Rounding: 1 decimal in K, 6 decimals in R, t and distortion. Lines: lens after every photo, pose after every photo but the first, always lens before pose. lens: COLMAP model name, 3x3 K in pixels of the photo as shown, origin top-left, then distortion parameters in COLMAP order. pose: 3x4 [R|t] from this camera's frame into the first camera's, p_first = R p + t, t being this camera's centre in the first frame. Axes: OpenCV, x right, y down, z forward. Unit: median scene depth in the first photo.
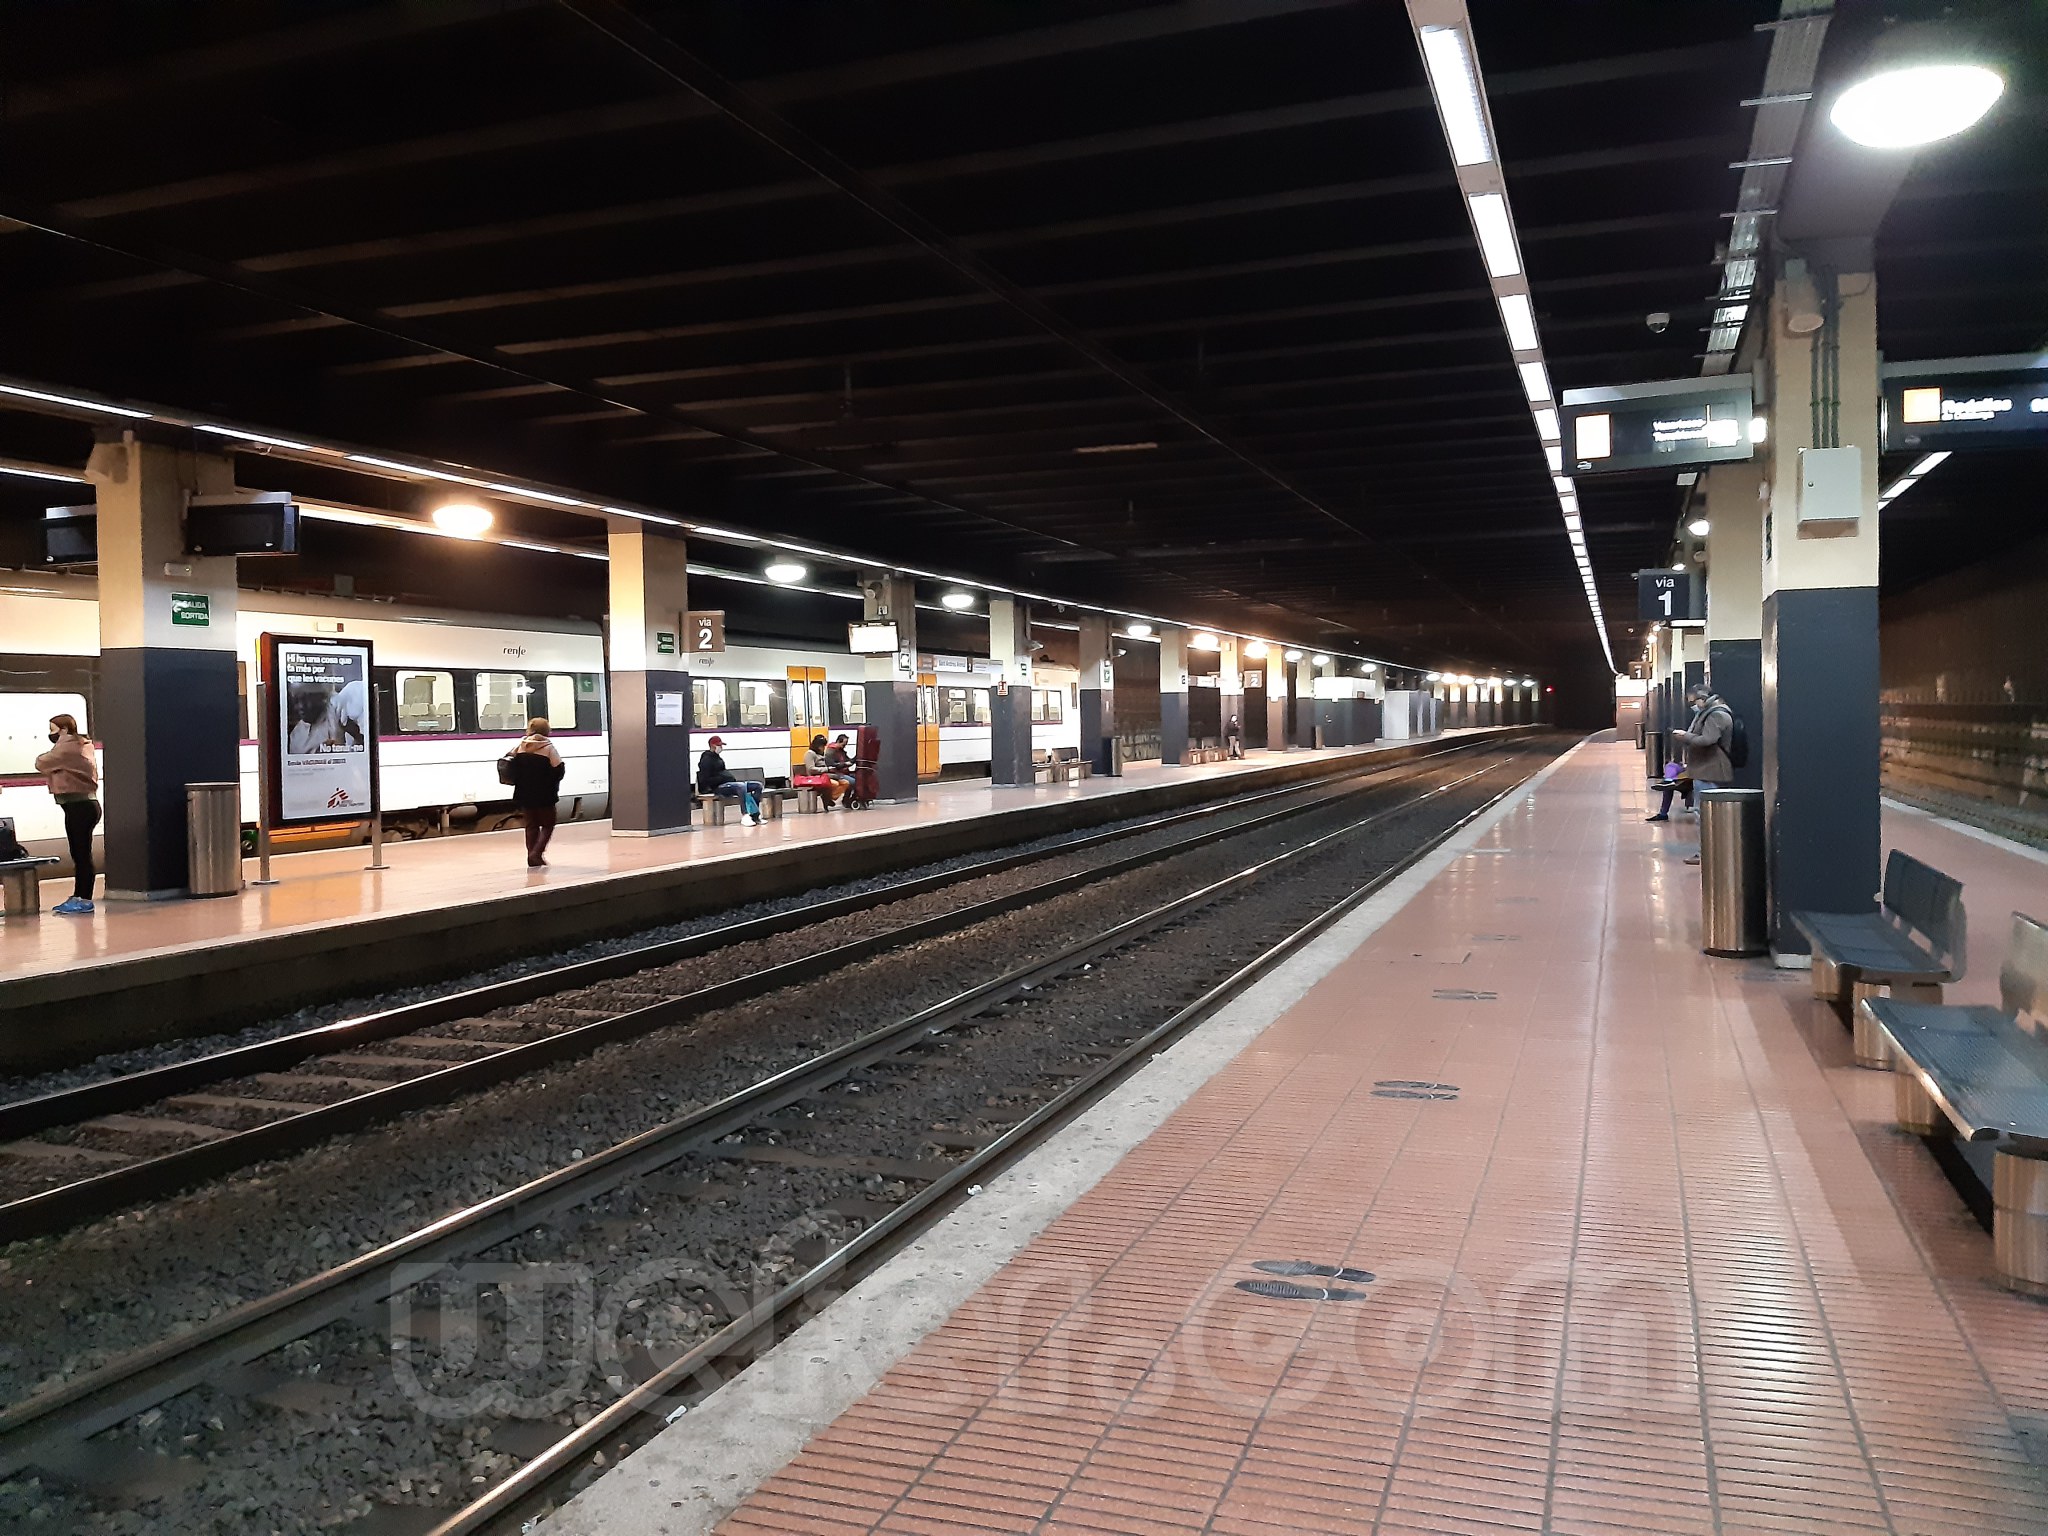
lens RADIAL K [[1624.3, 0, 1021.6], [0, 1624.3, 760.6], [0, 0, 1]] dist [0.000609, 0.000326]
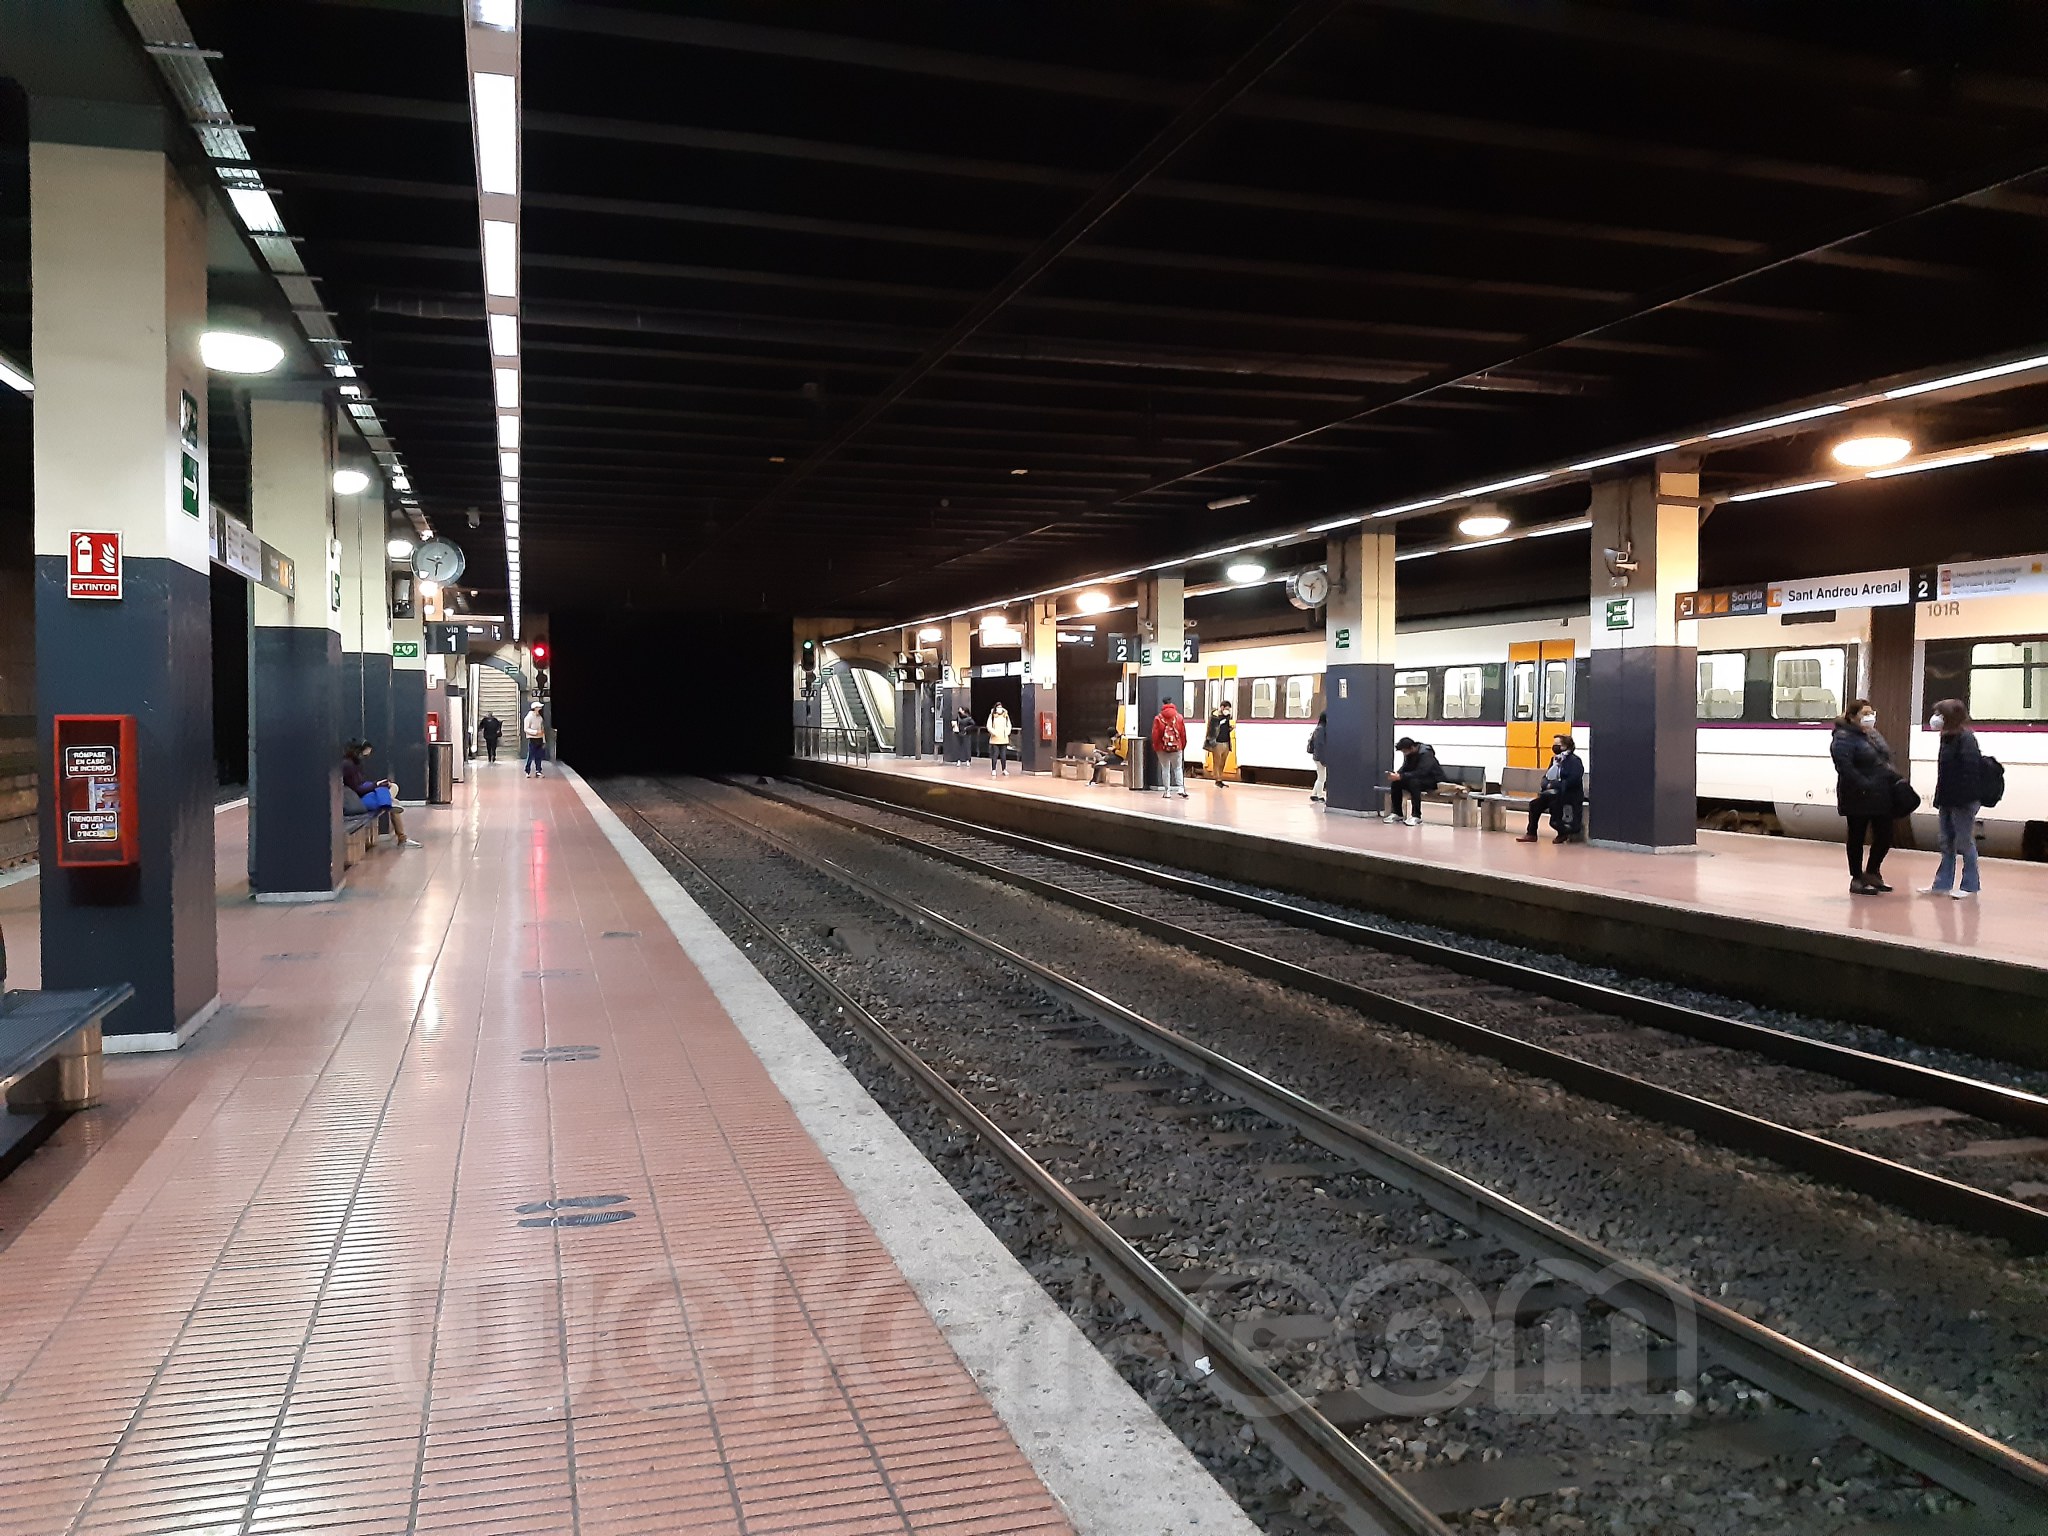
lens RADIAL K [[1624.3, 0, 1024.0], [0, 1624.3, 771.6], [0, 0, 1]] dist [0.000609, 0.000326]
pose [[-0.825223, 0.035809, -0.563671, 0.497572], [-0.001188, 0.997876, 0.065132, -0.047558], [0.564806, 0.054418, -0.823428, 1.532143]]
